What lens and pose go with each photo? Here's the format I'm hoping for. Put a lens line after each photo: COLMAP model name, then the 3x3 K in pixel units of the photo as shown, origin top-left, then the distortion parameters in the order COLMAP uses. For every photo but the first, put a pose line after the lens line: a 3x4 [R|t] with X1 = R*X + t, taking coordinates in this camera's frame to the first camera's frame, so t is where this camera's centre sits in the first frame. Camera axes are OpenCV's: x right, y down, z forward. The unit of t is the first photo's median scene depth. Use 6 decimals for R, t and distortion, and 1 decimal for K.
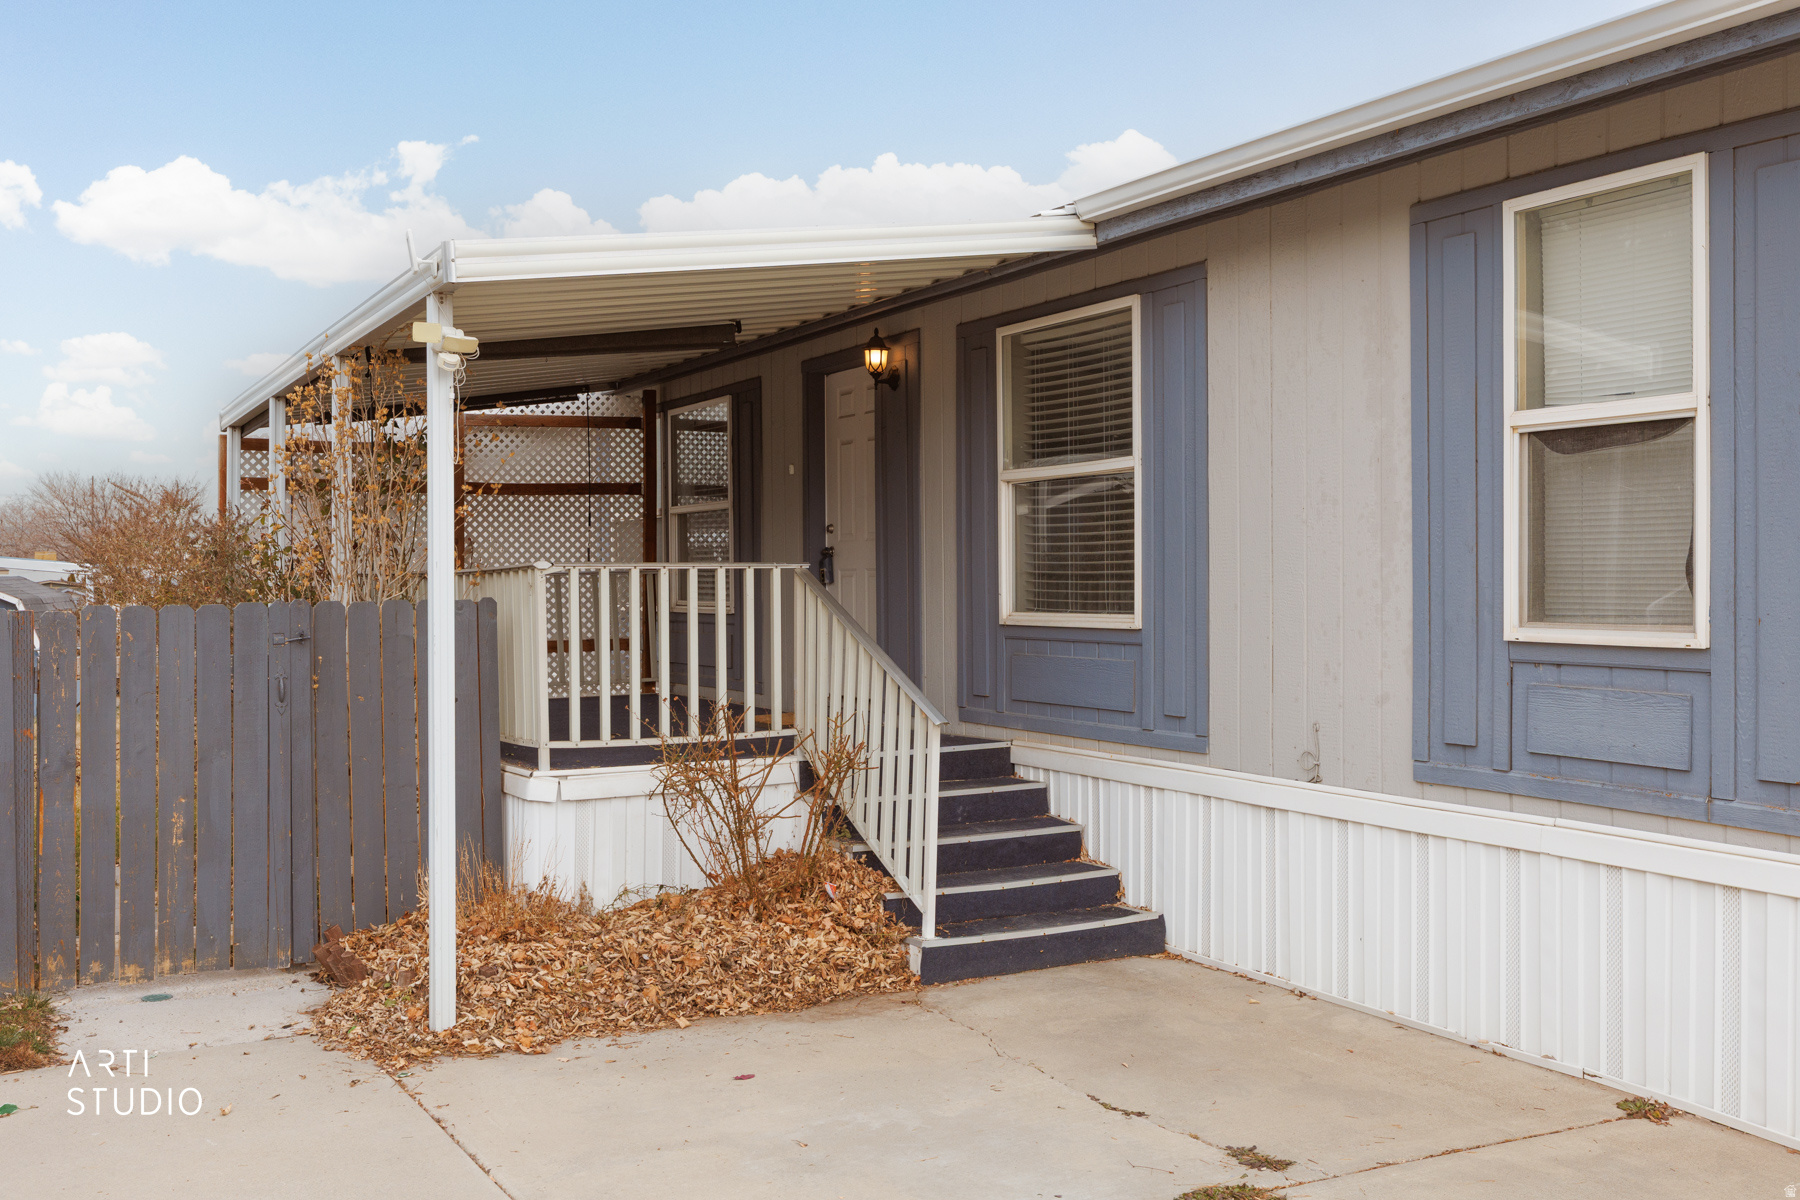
lens RADIAL K [[1724.9, 0, 900.0], [0, 1724.9, 600.0], [0, 0, 1]] dist [0.013955, -0.002504]
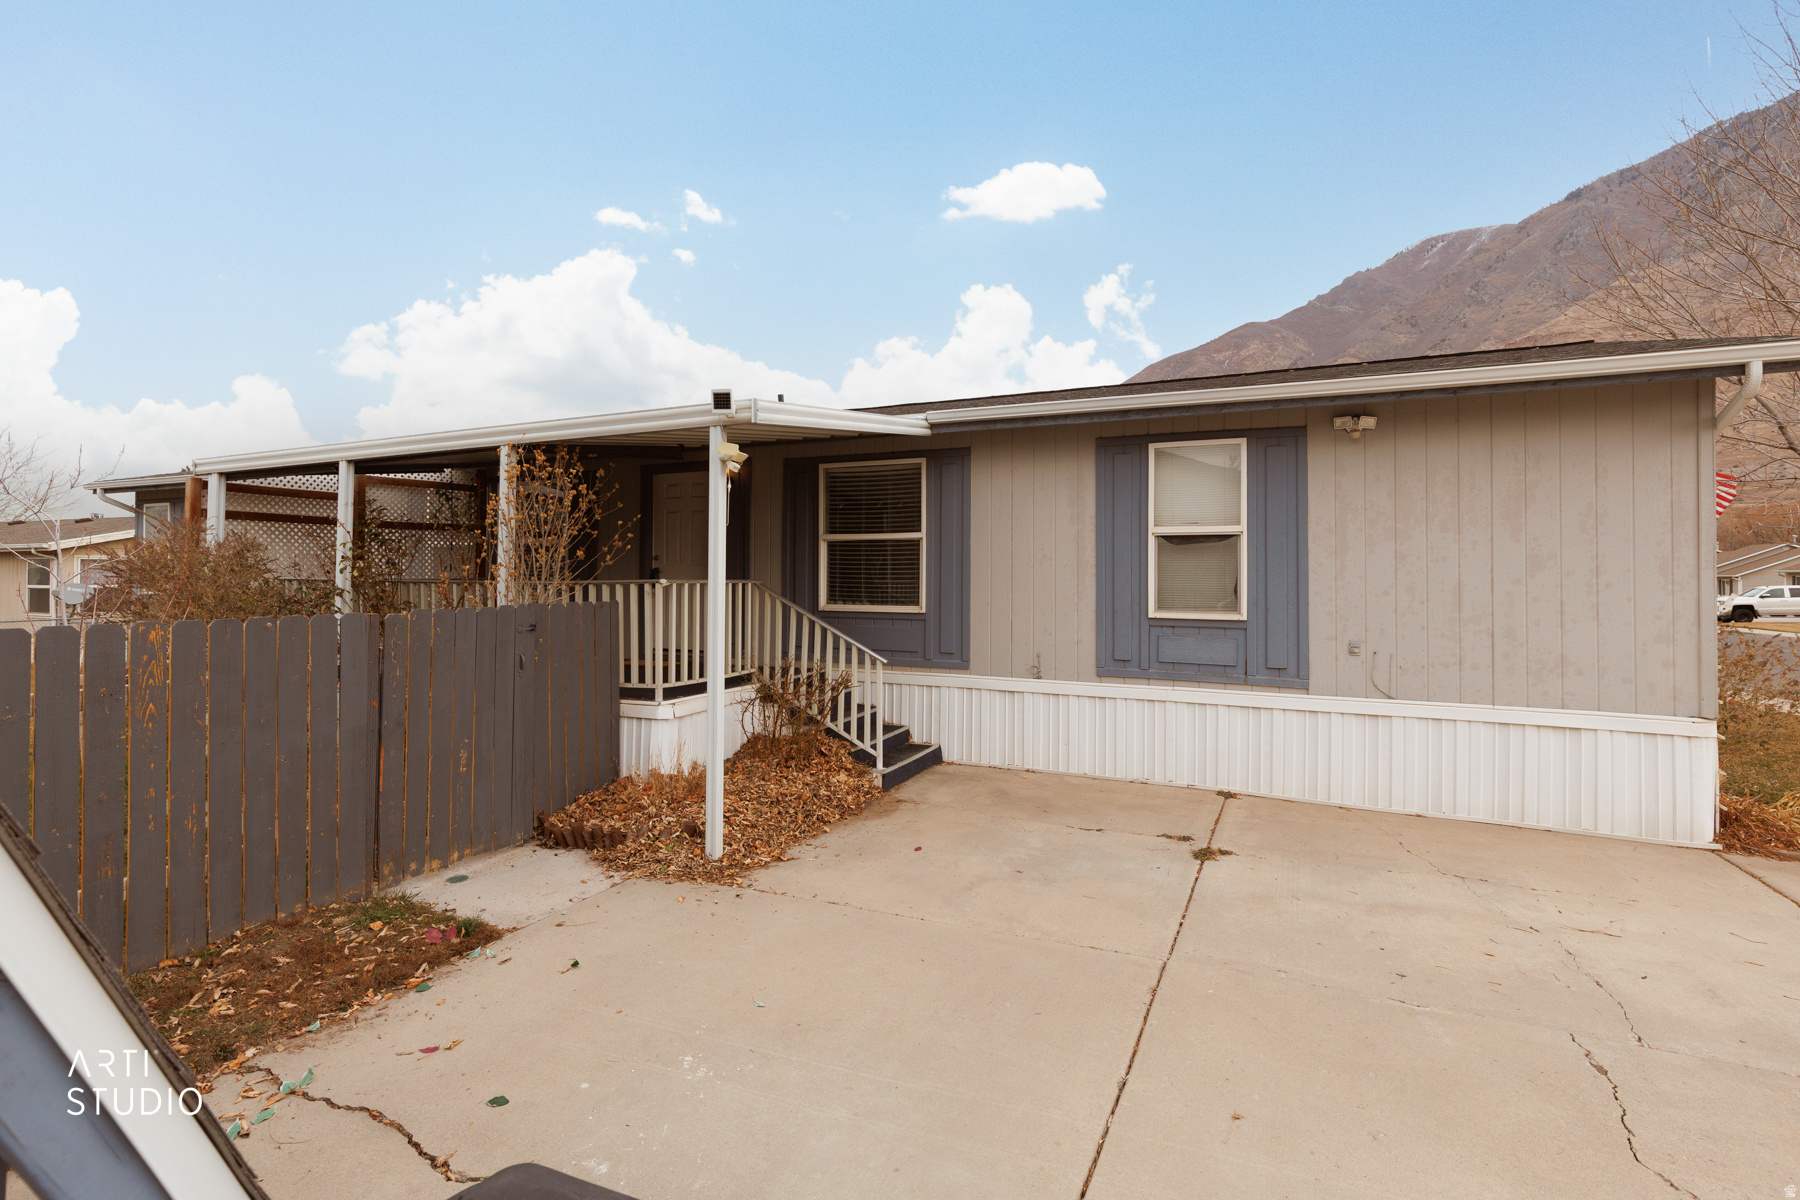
lens RADIAL K [[821.0, 0, 902.8], [0, 821.0, 573.9], [0, 0, 1]] dist [0.012054, -0.000627]
pose [[0.798747, 0.012620, 0.601535, -0.527329], [-0.003140, 0.999854, -0.016807, -0.015187], [-0.601659, 0.011536, 0.798669, 0.208748]]
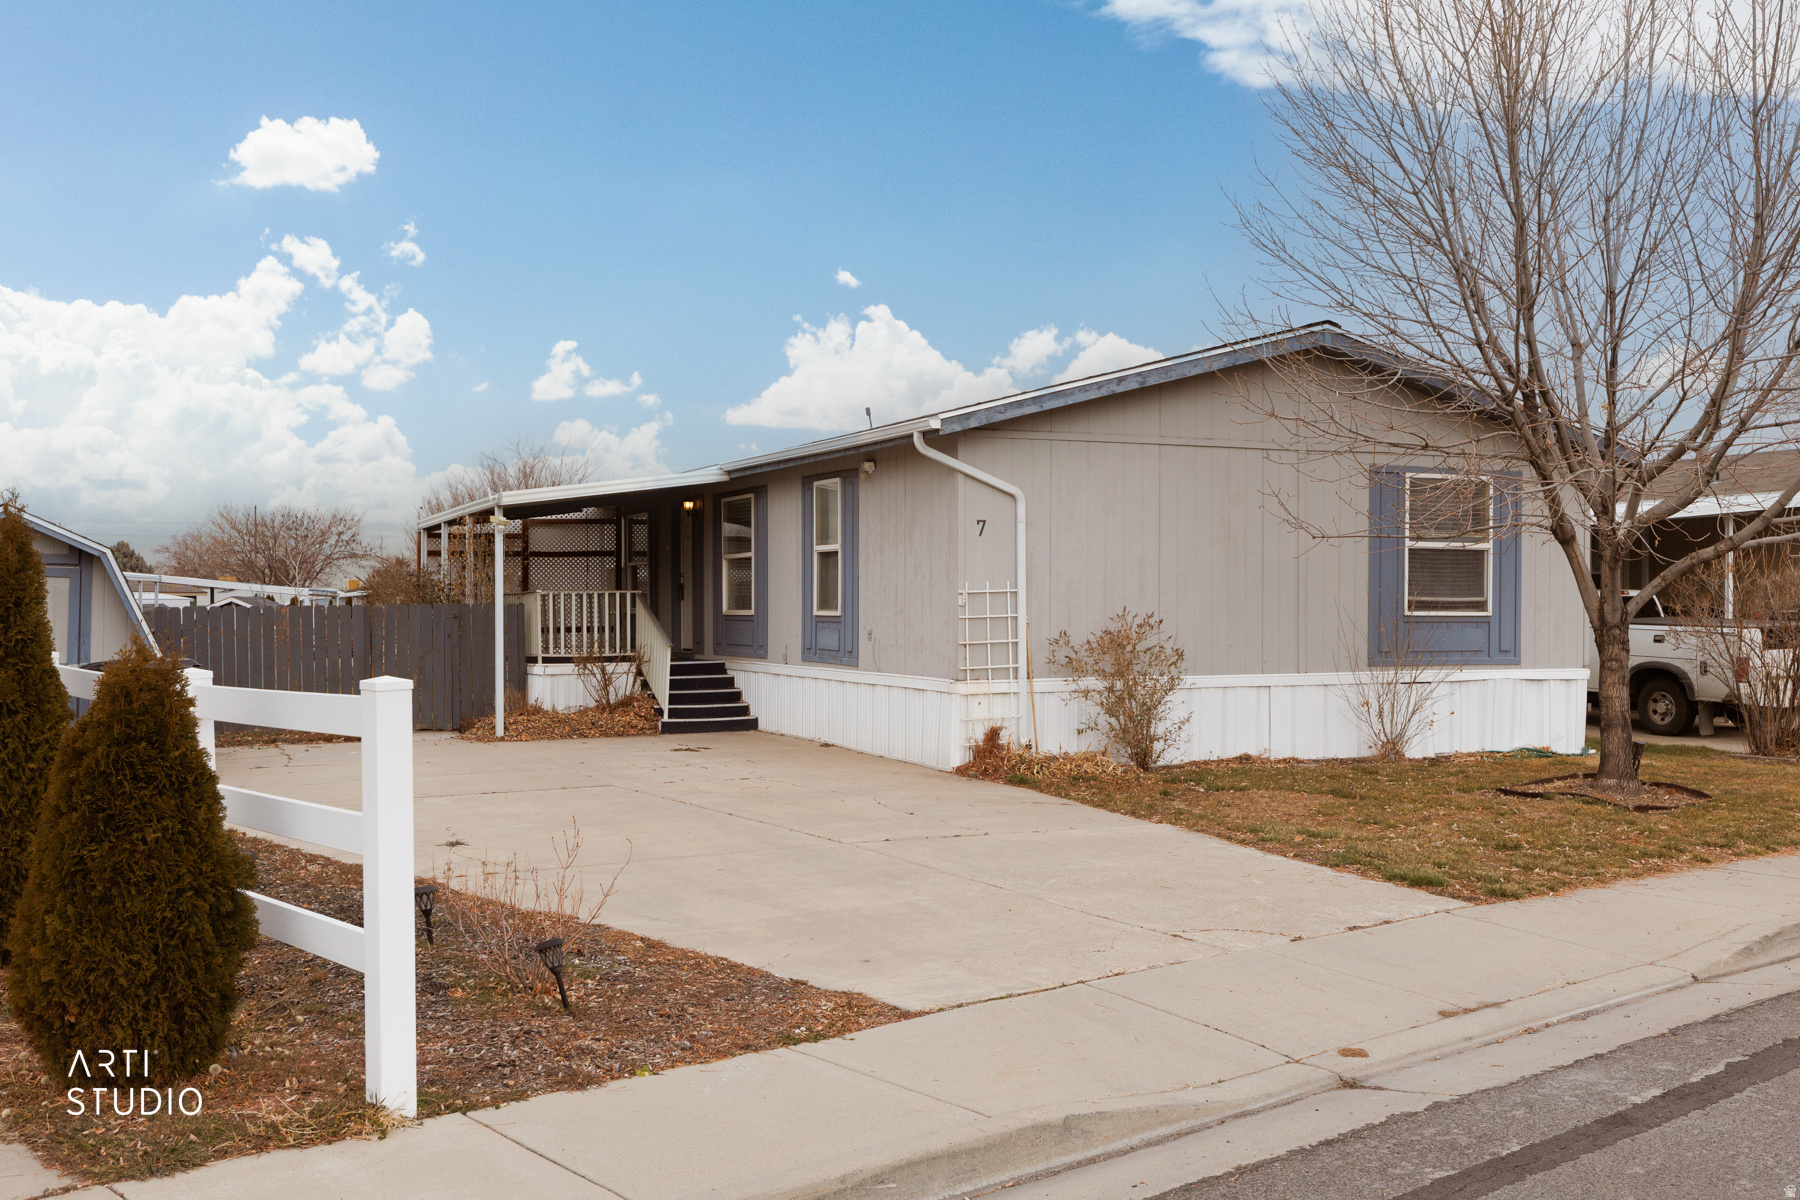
lens RADIAL K [[1672.0, 0, 904.5], [0, 1672.0, 652.6], [0, 0, 1]] dist [0.013284, 0.011838]
pose [[0.997688, 0.005702, -0.067714, 0.594527], [-0.004391, 0.999800, 0.019496, 0.025056], [0.067812, -0.019153, 0.997514, -1.748352]]
